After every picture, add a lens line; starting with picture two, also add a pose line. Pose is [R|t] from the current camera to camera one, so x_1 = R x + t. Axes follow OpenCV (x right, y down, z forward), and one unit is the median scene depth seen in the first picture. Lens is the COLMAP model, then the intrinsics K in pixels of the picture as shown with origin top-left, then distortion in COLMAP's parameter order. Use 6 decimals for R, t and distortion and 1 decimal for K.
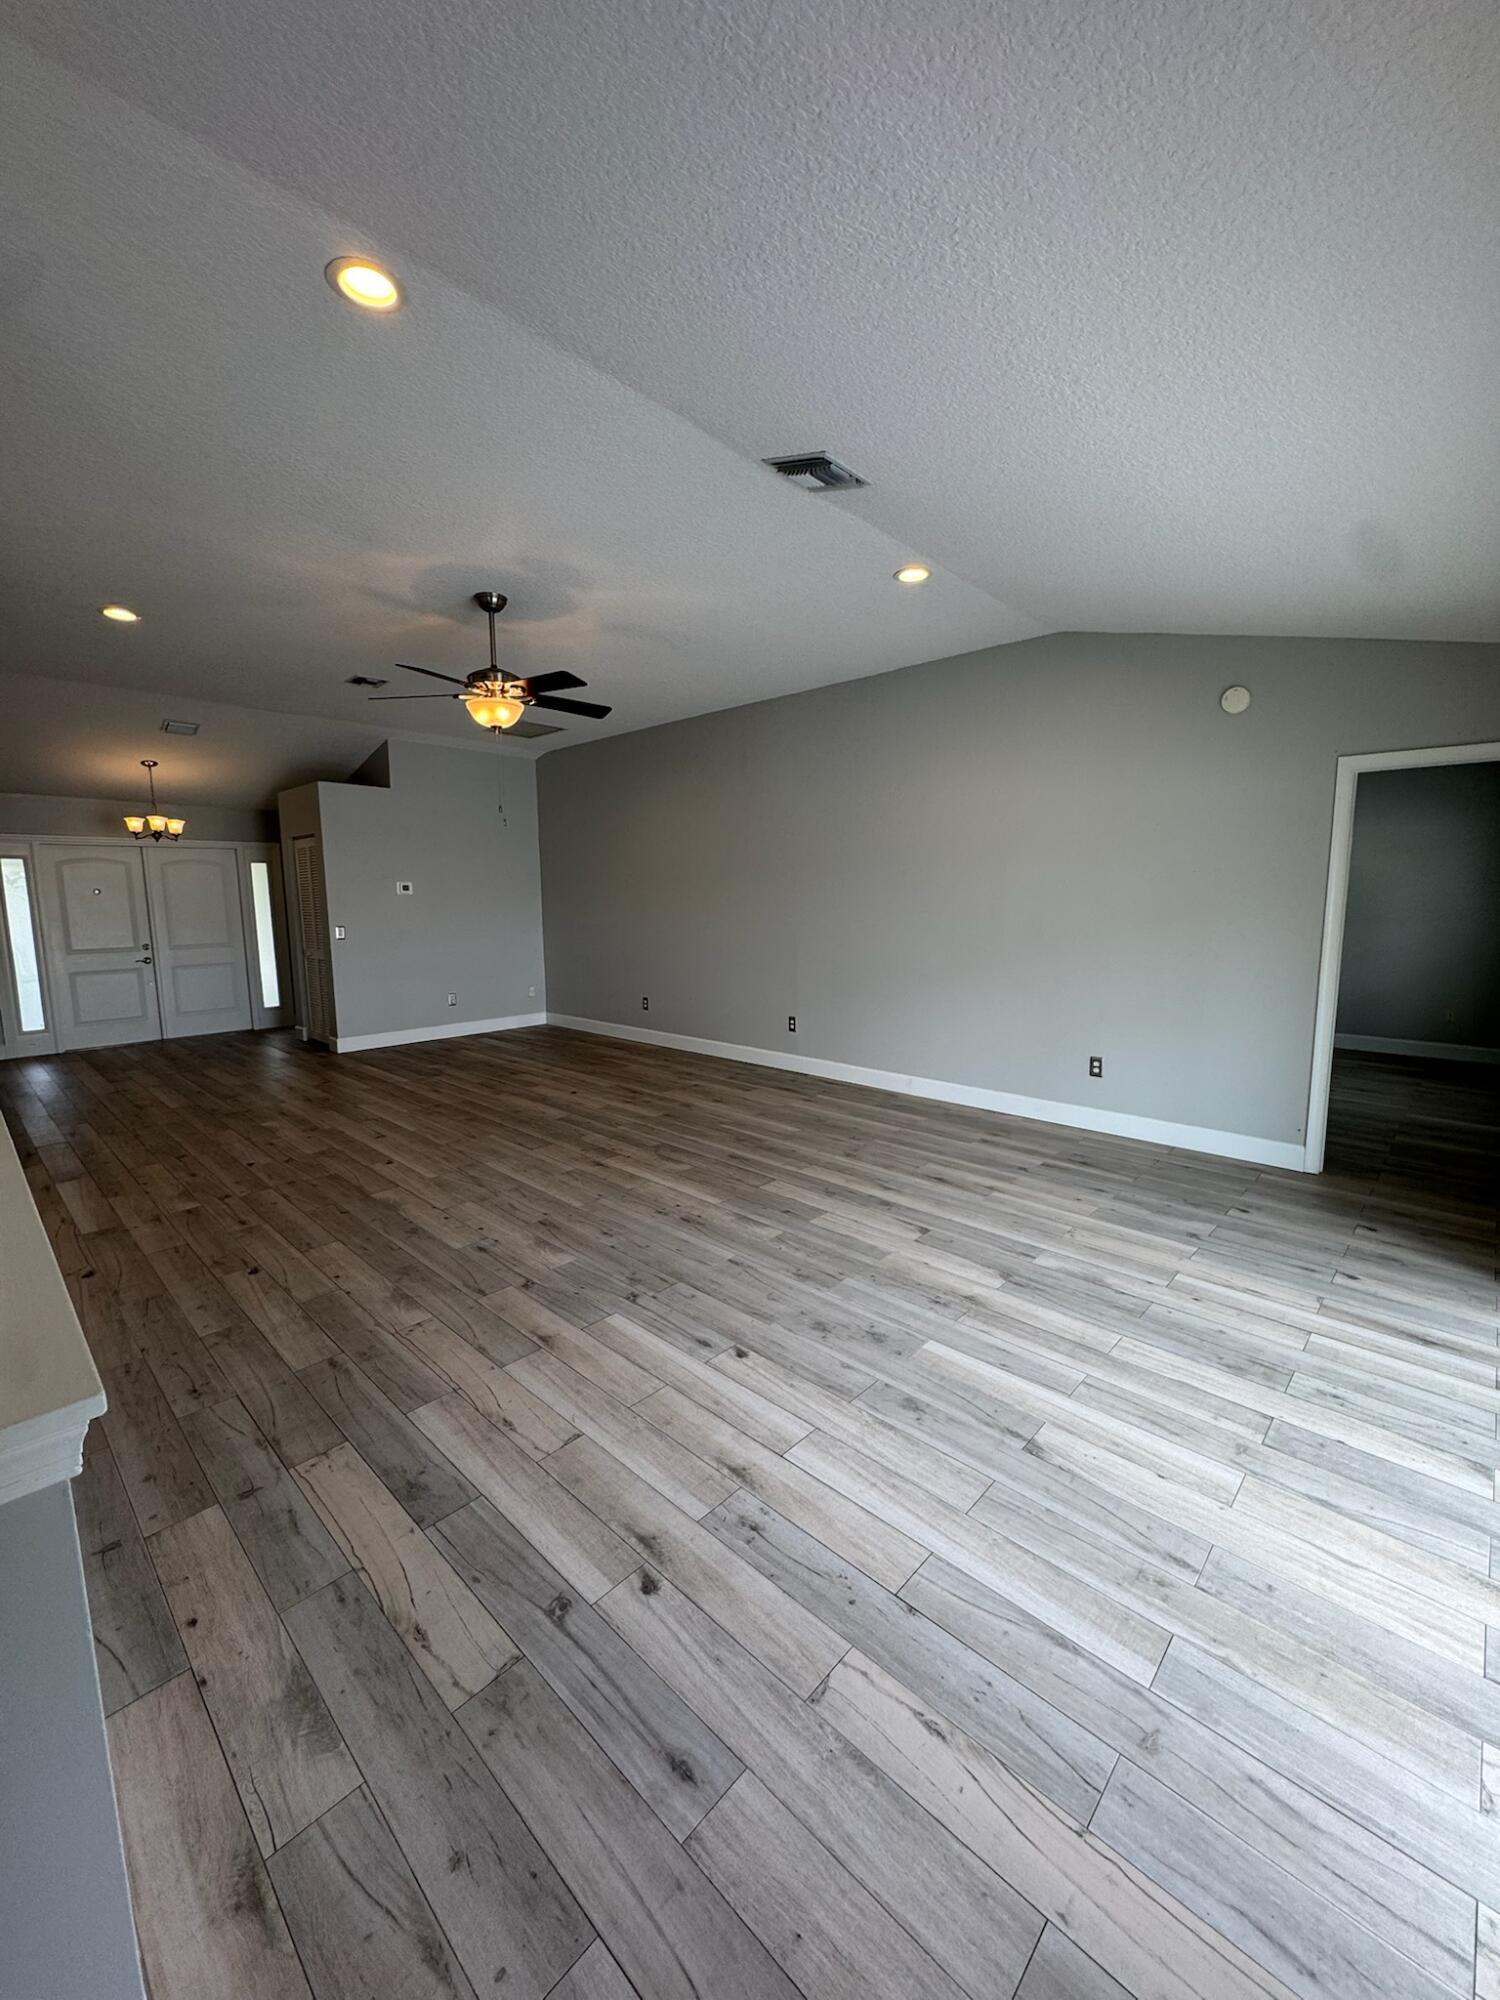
lens RADIAL K [[796.7, 0, 752.1], [0, 796.7, 997.7], [0, 0, 1]] dist [-0.000561, 0.000433]
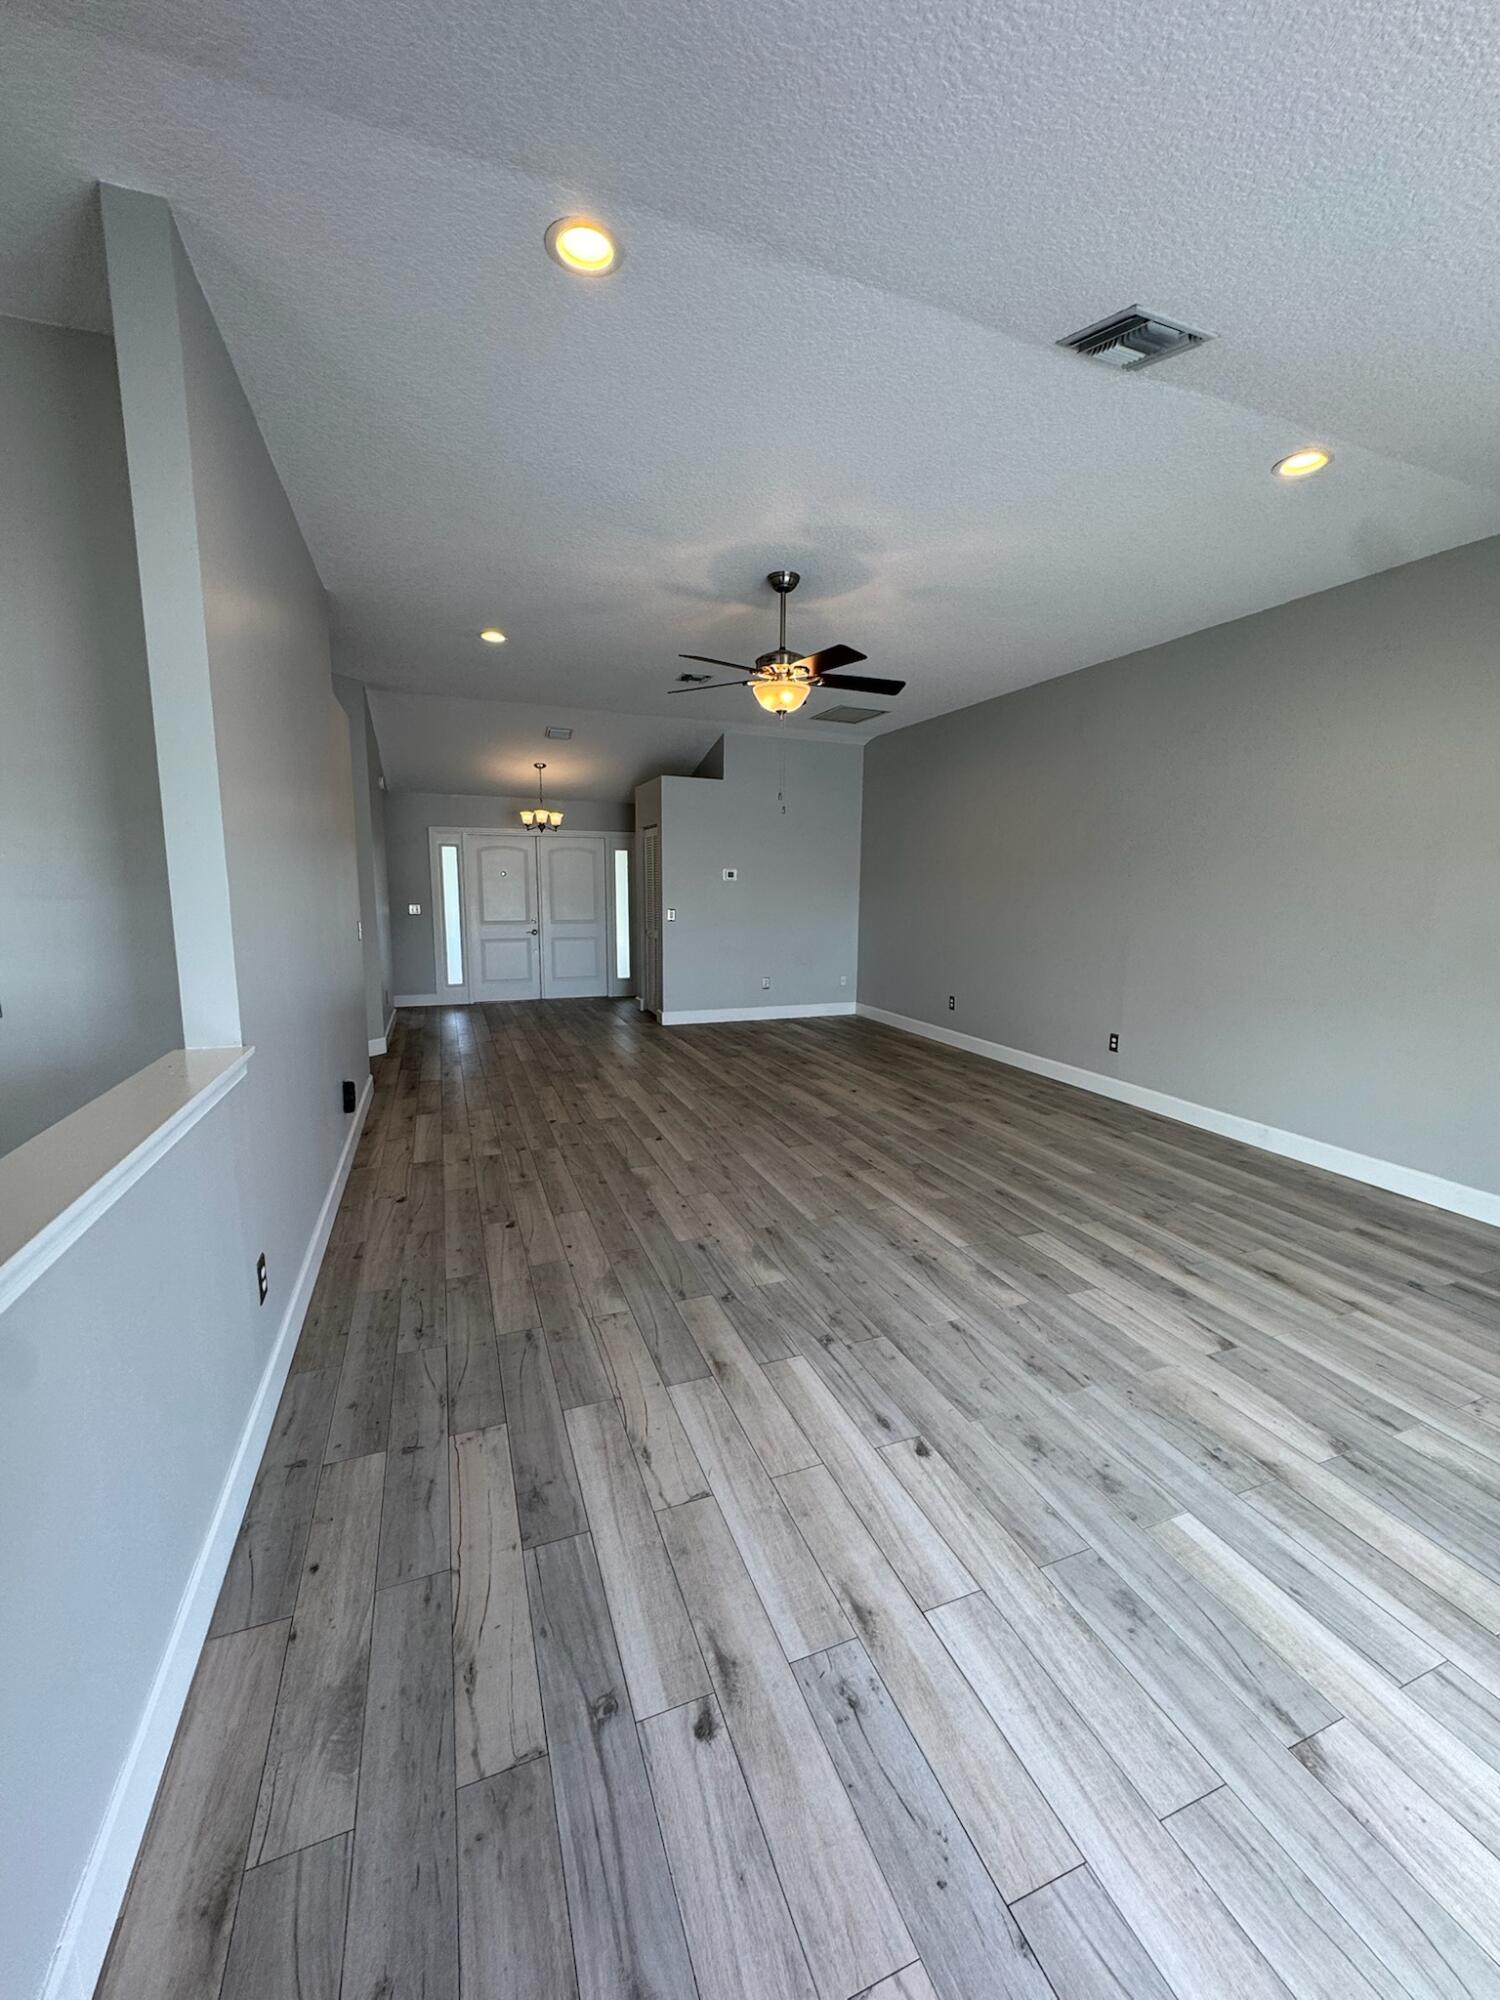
lens RADIAL K [[796.7, 0, 751.5], [0, 796.7, 997.3], [0, 0, 1]] dist [-0.000561, 0.000433]
pose [[0.904291, 0.078952, -0.419553, 0.102539], [-0.072479, 0.996876, 0.031373, -0.025908], [0.420720, 0.002039, 0.907188, 0.132989]]
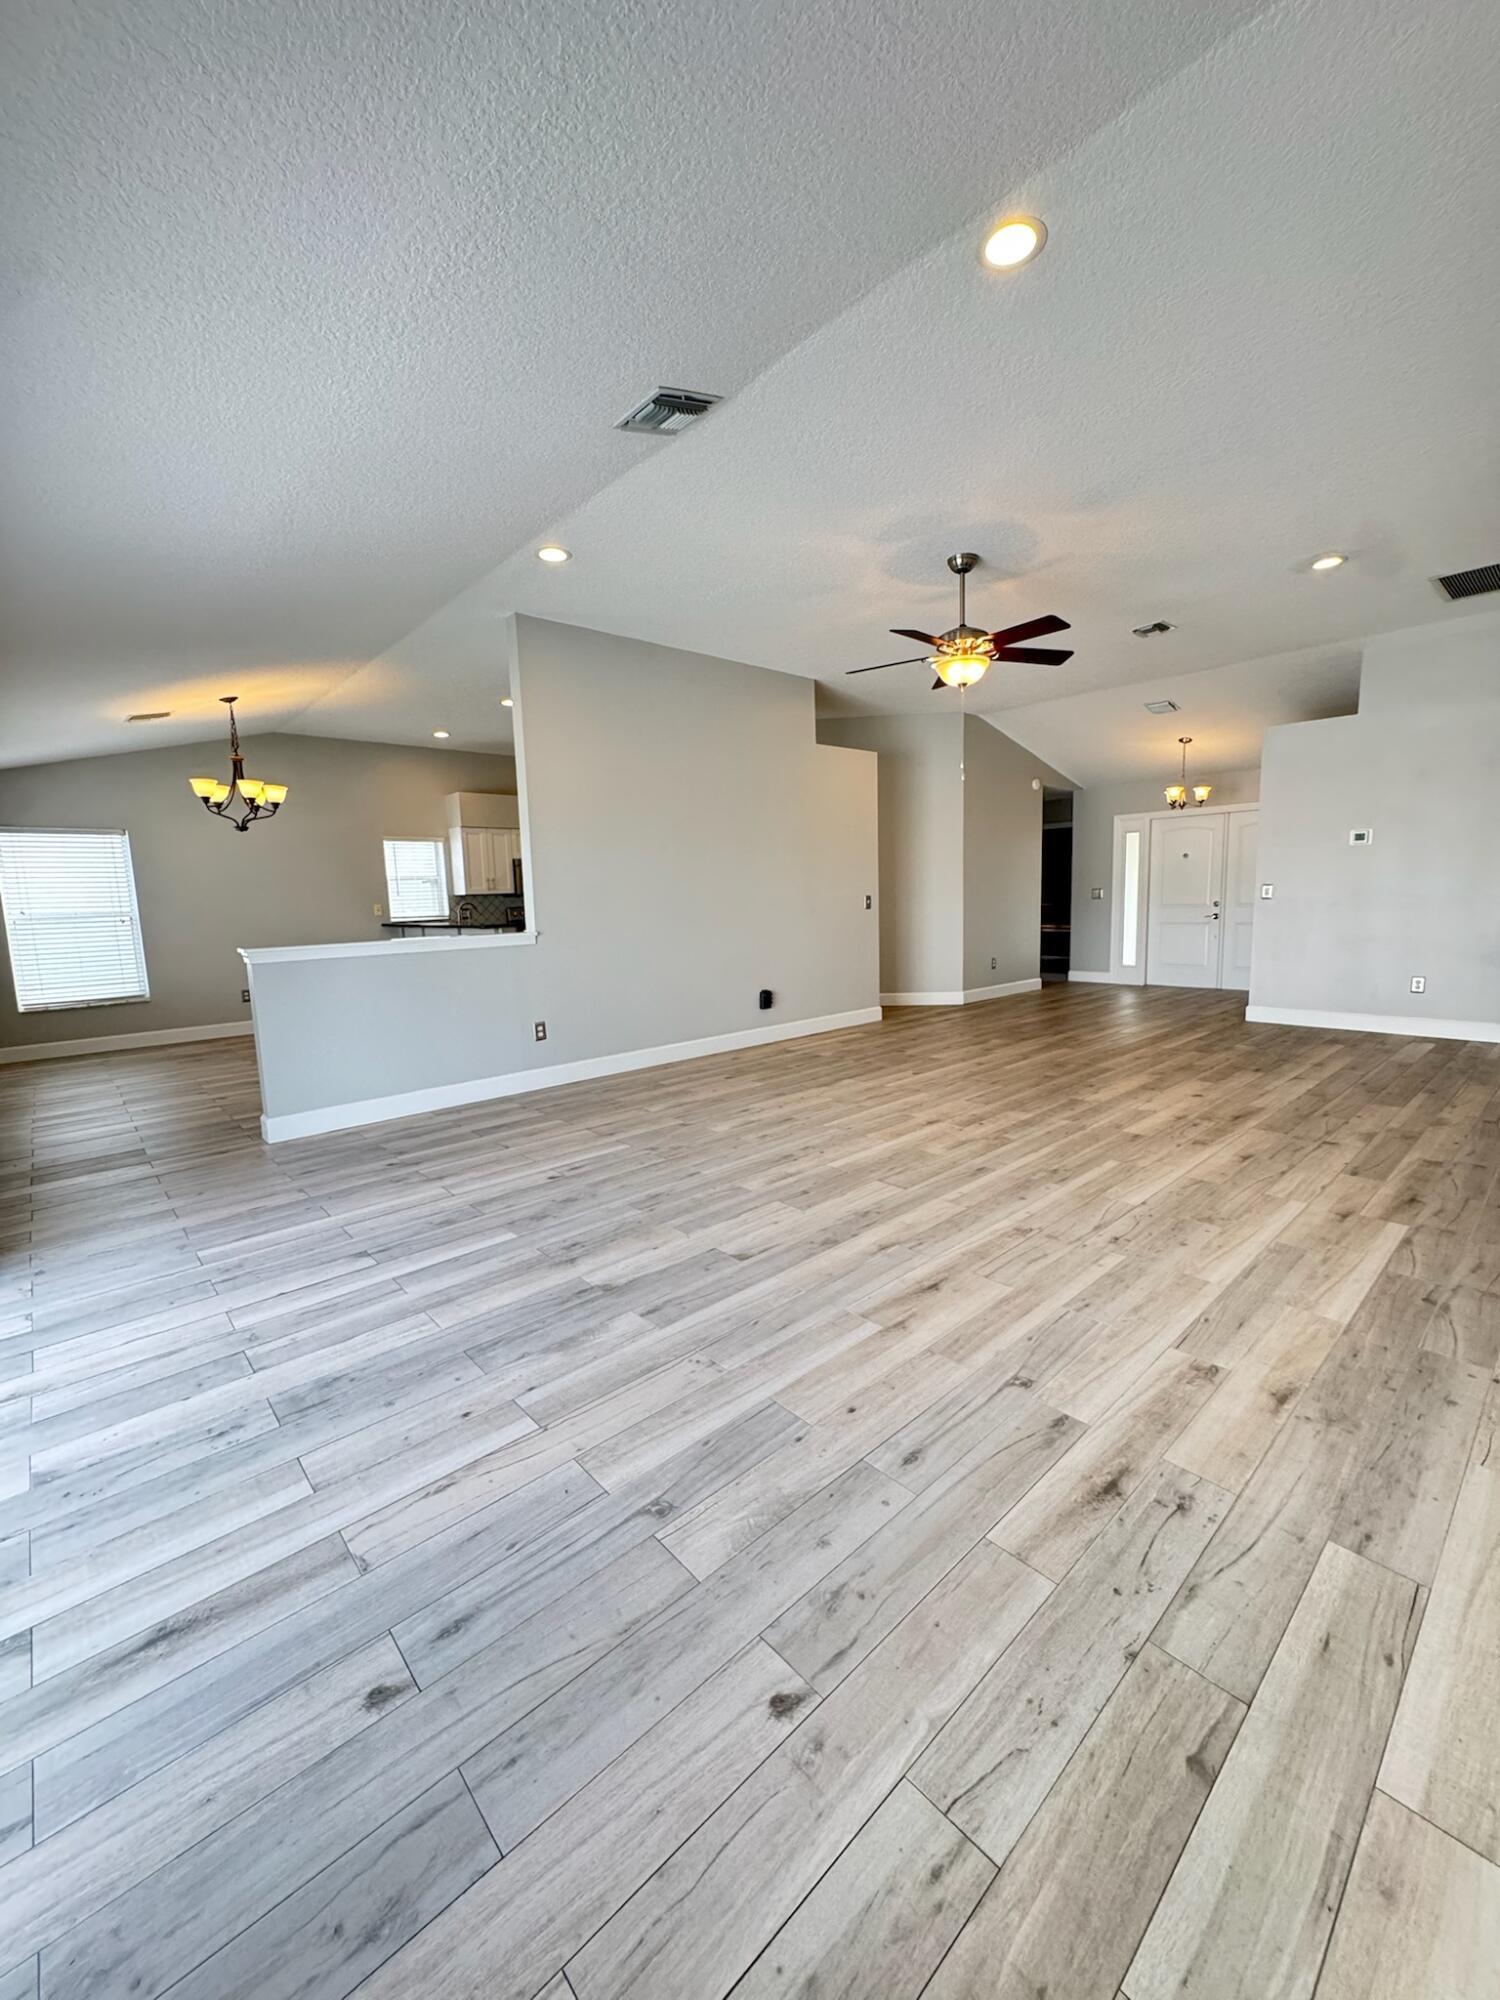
lens RADIAL K [[796.7, 0, 750.3], [0, 796.7, 997.4], [0, 0, 1]] dist [-0.000561, 0.000433]
pose [[-0.078773, 0.136707, -0.987475, 0.986925], [-0.097992, 0.984694, 0.144139, -0.078176], [0.992065, 0.108119, -0.064171, 1.059968]]
